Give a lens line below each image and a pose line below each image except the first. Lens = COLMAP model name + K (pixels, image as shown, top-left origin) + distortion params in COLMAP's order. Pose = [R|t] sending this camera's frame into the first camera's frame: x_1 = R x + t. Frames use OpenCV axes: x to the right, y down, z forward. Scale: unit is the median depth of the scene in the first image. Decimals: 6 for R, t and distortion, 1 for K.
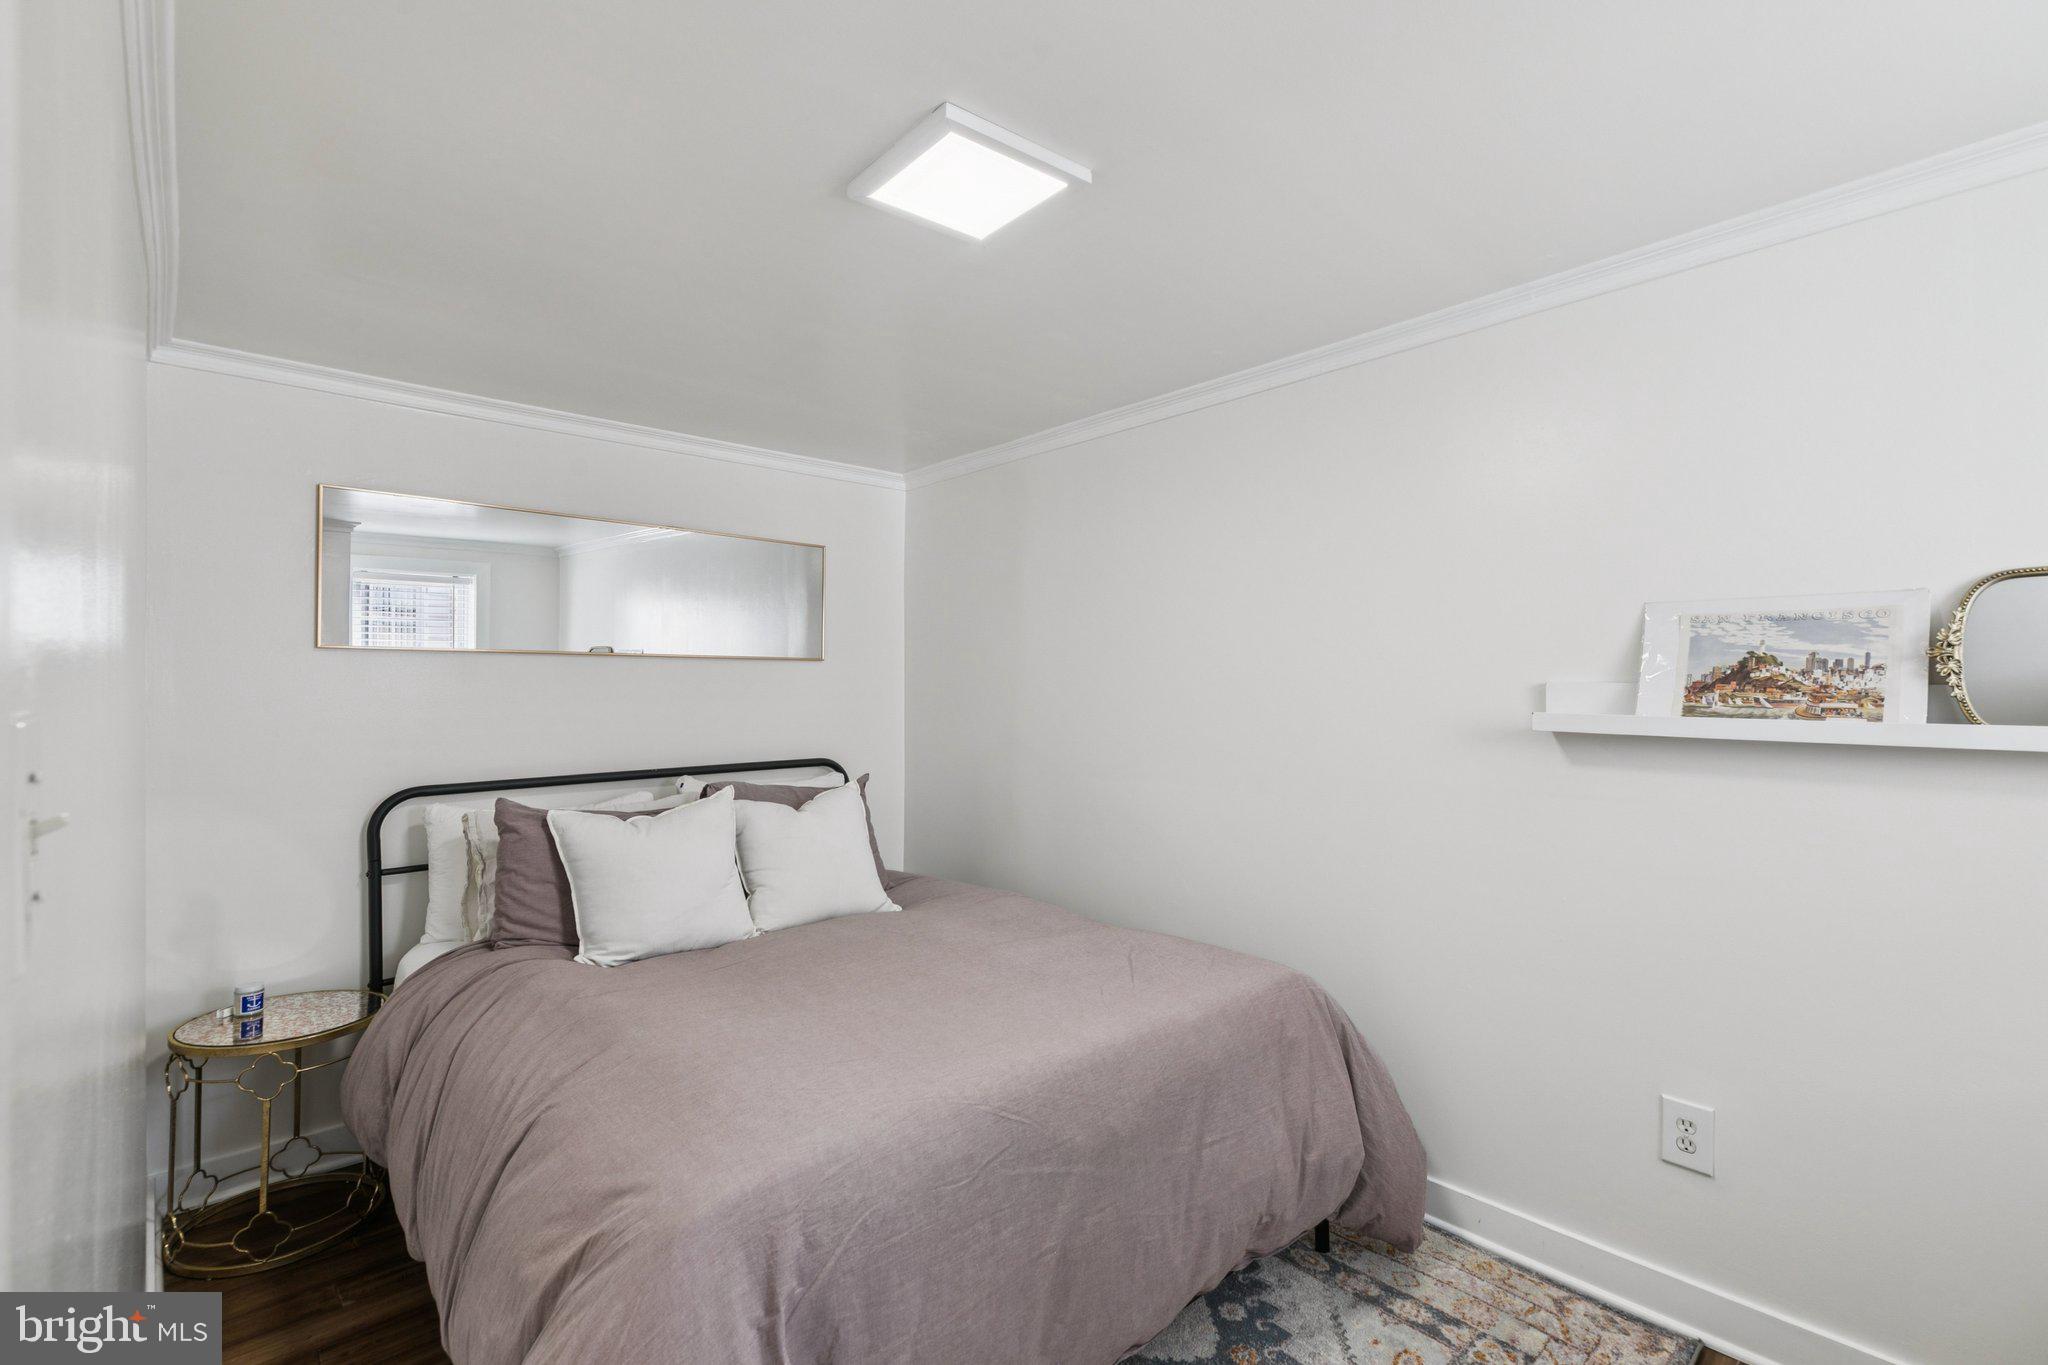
lens RADIAL K [[921.3, 0, 1022.9], [0, 921.3, 686.3], [0, 0, 1]] dist [0.005581, -0.000297]
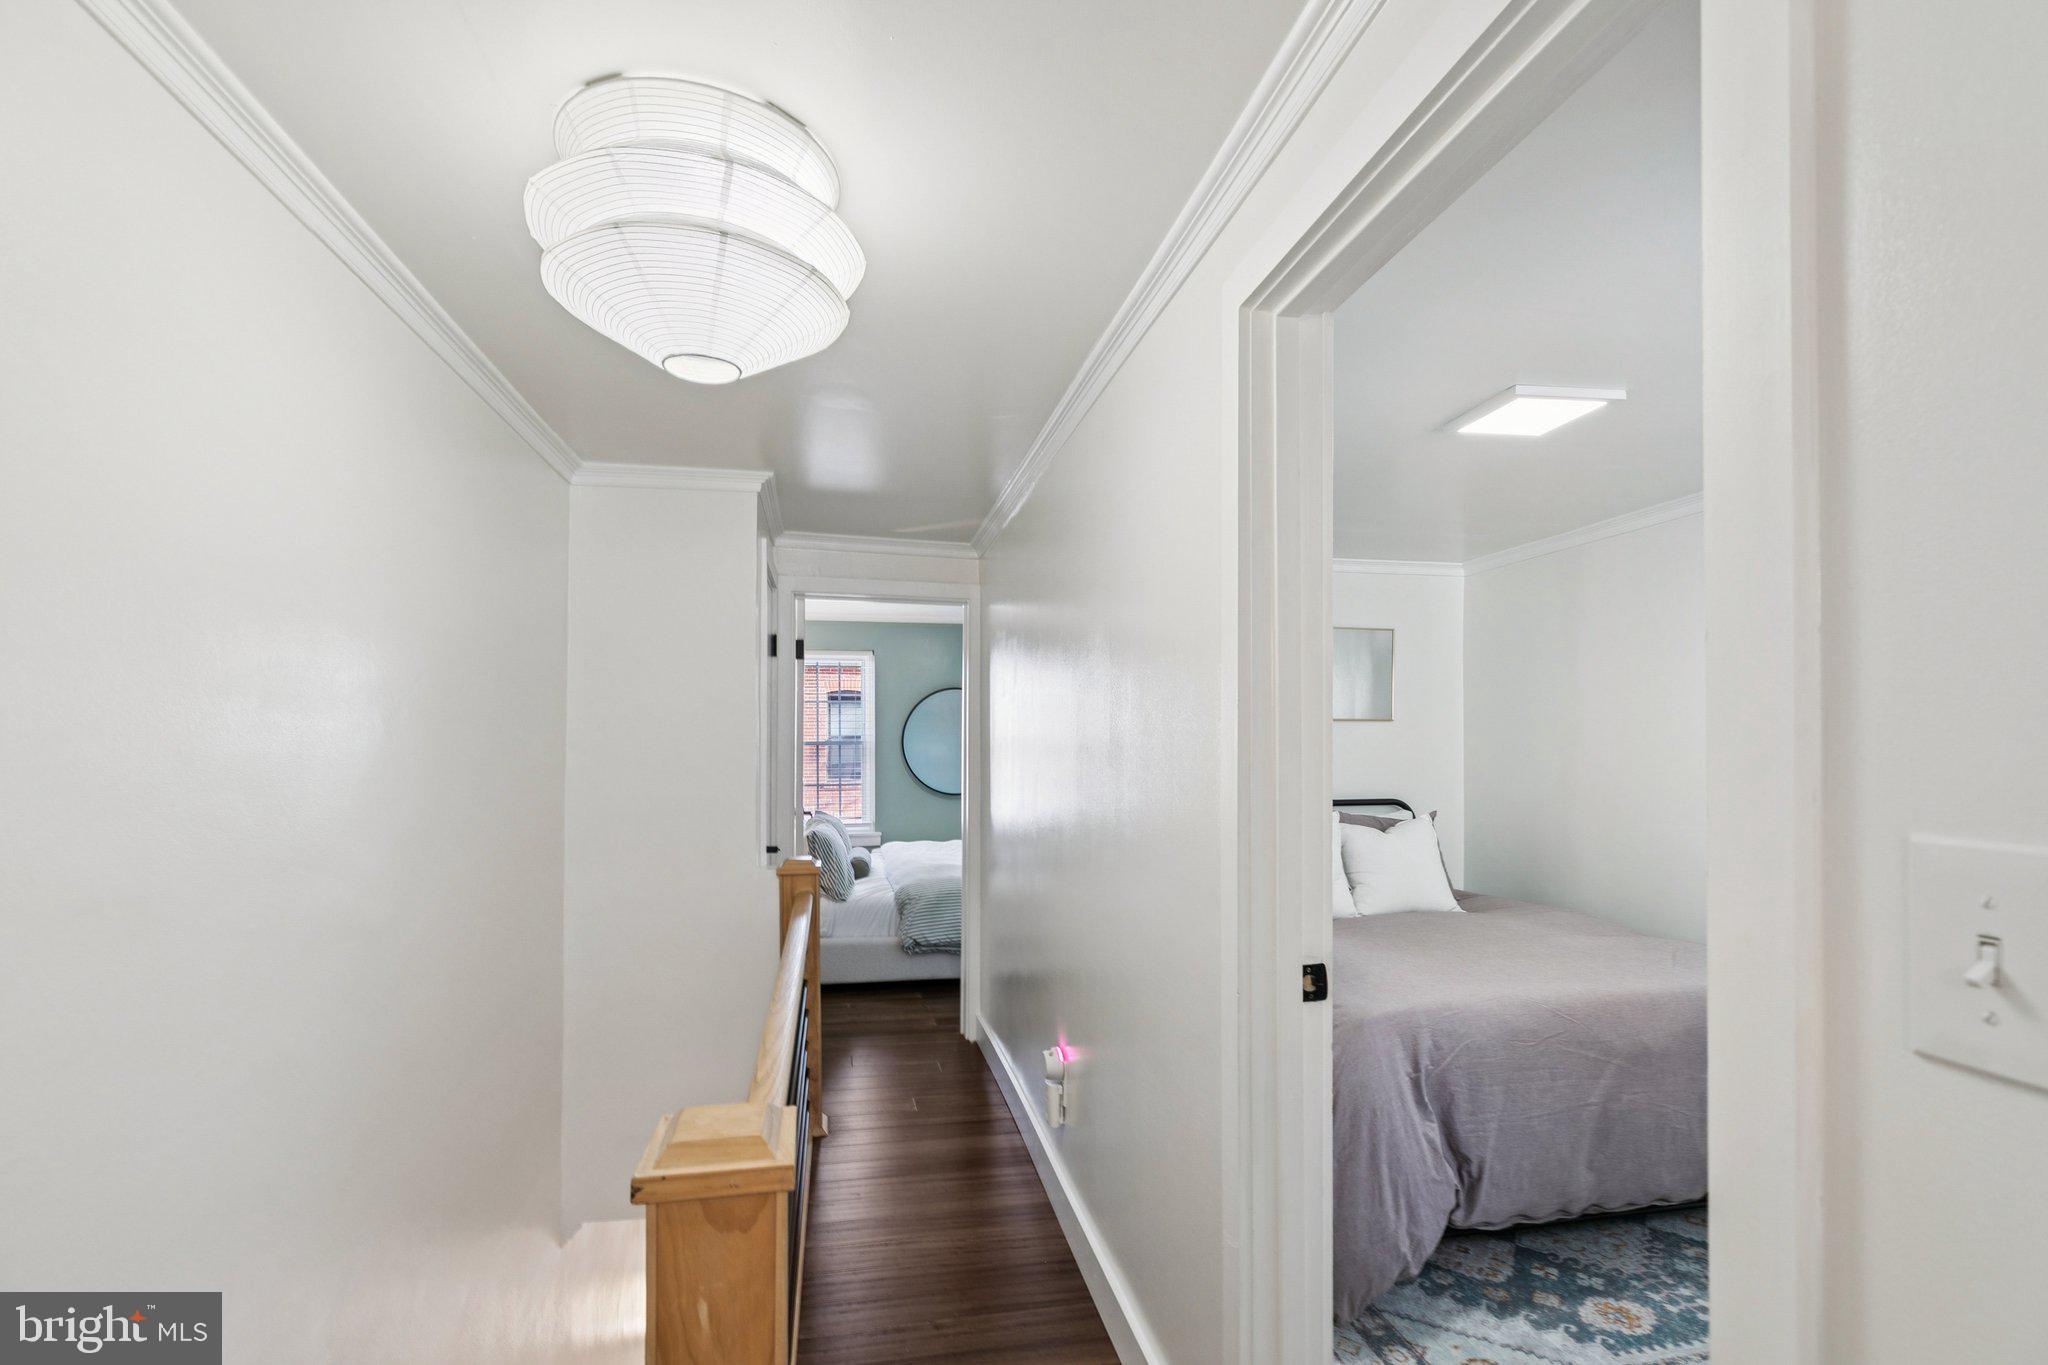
lens RADIAL K [[921.3, 0, 1024.5], [0, 921.3, 739.8], [0, 0, 1]] dist [0.005581, -0.000297]
pose [[0.853006, -0.002797, -0.521893, 0.025179], [0.002217, 0.999996, -0.001735, -0.002857], [0.521896, 0.000324, 0.853009, -0.818755]]
